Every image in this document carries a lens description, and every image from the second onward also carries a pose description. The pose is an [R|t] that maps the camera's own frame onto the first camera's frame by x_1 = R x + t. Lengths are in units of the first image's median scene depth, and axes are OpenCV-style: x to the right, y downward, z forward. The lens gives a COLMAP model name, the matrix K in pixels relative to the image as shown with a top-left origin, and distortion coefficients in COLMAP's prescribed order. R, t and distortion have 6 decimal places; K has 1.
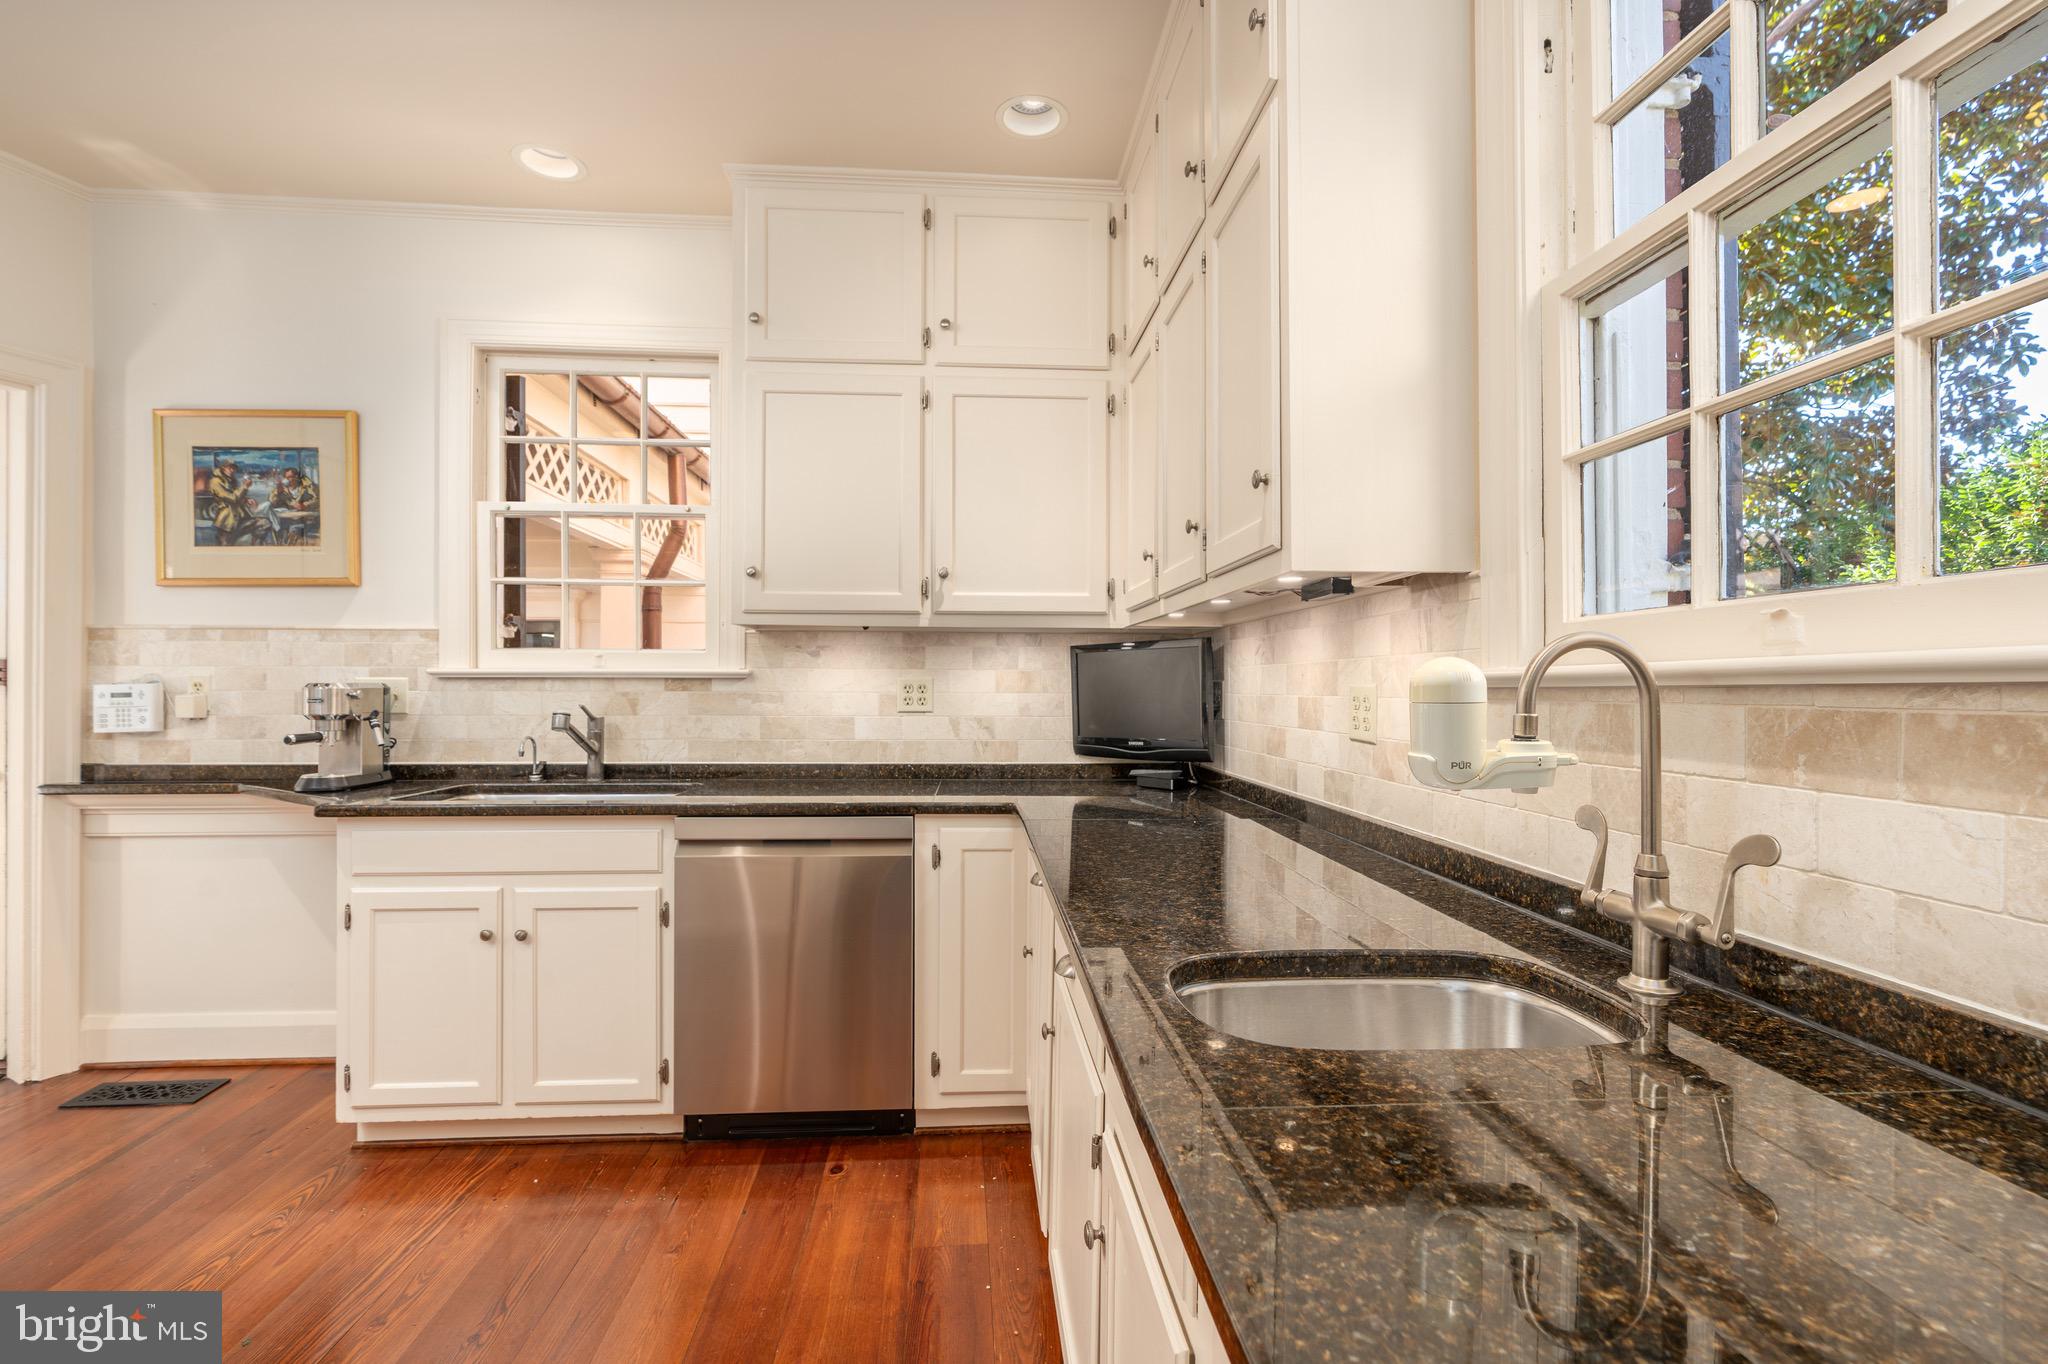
lens RADIAL K [[928.6, 0, 1024.0], [0, 928.6, 682.0], [0, 0, 1]] dist [-0.002743, 0.000457]
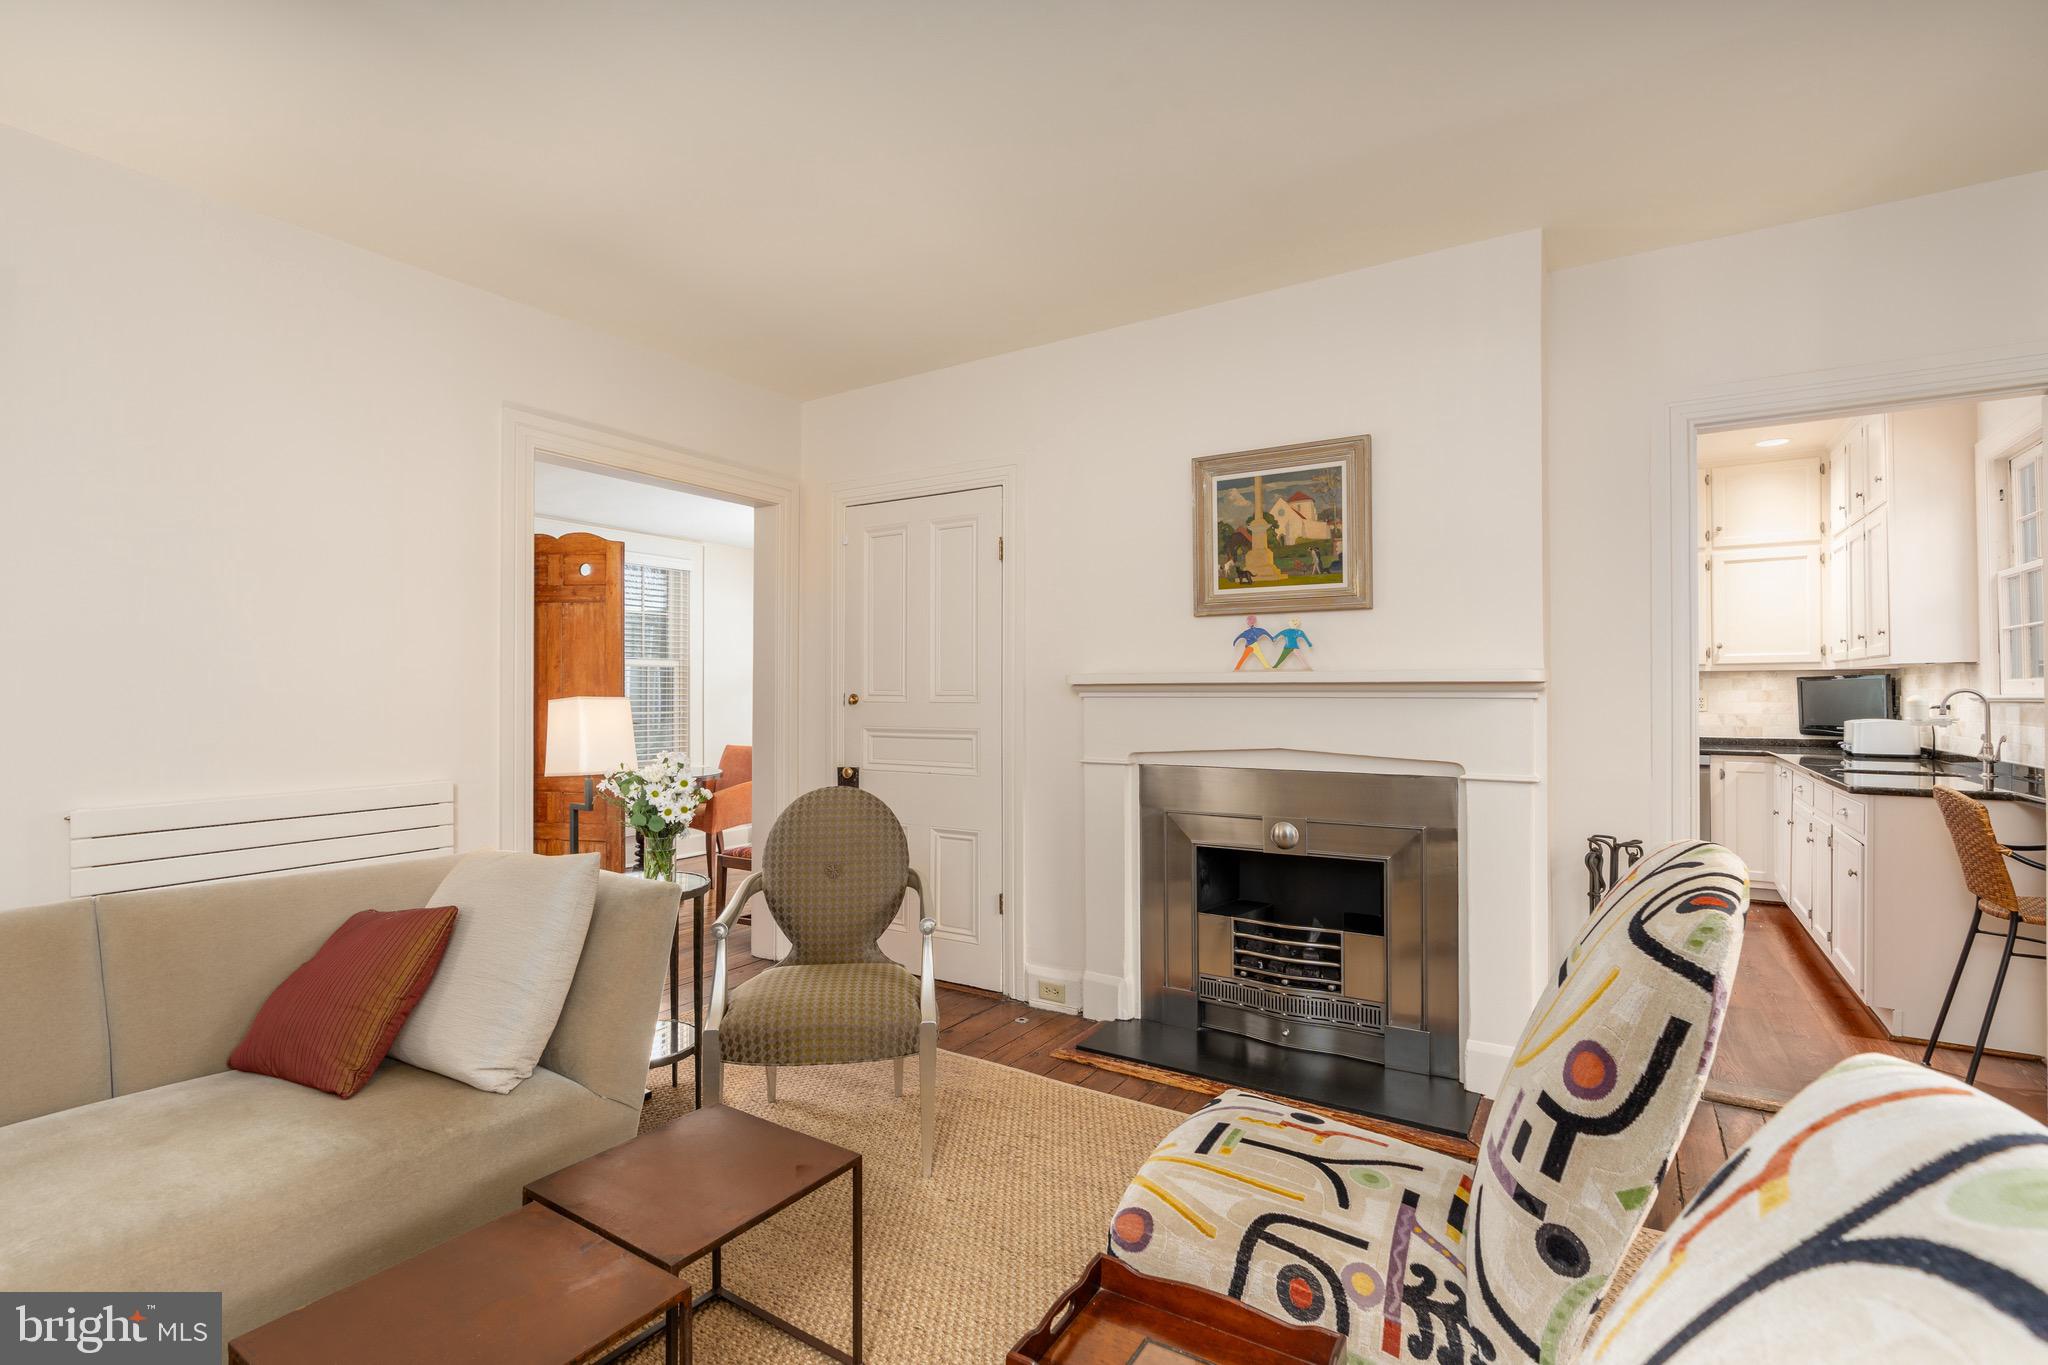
lens RADIAL K [[928.6, 0, 1024.0], [0, 928.6, 682.5], [0, 0, 1]] dist [-0.002743, 0.000457]
pose [[0.801938, -0.008577, -0.597345, -0.094568], [0.004499, 0.999955, -0.008318, -0.021828], [0.597390, 0.003983, 0.801941, -1.625089]]
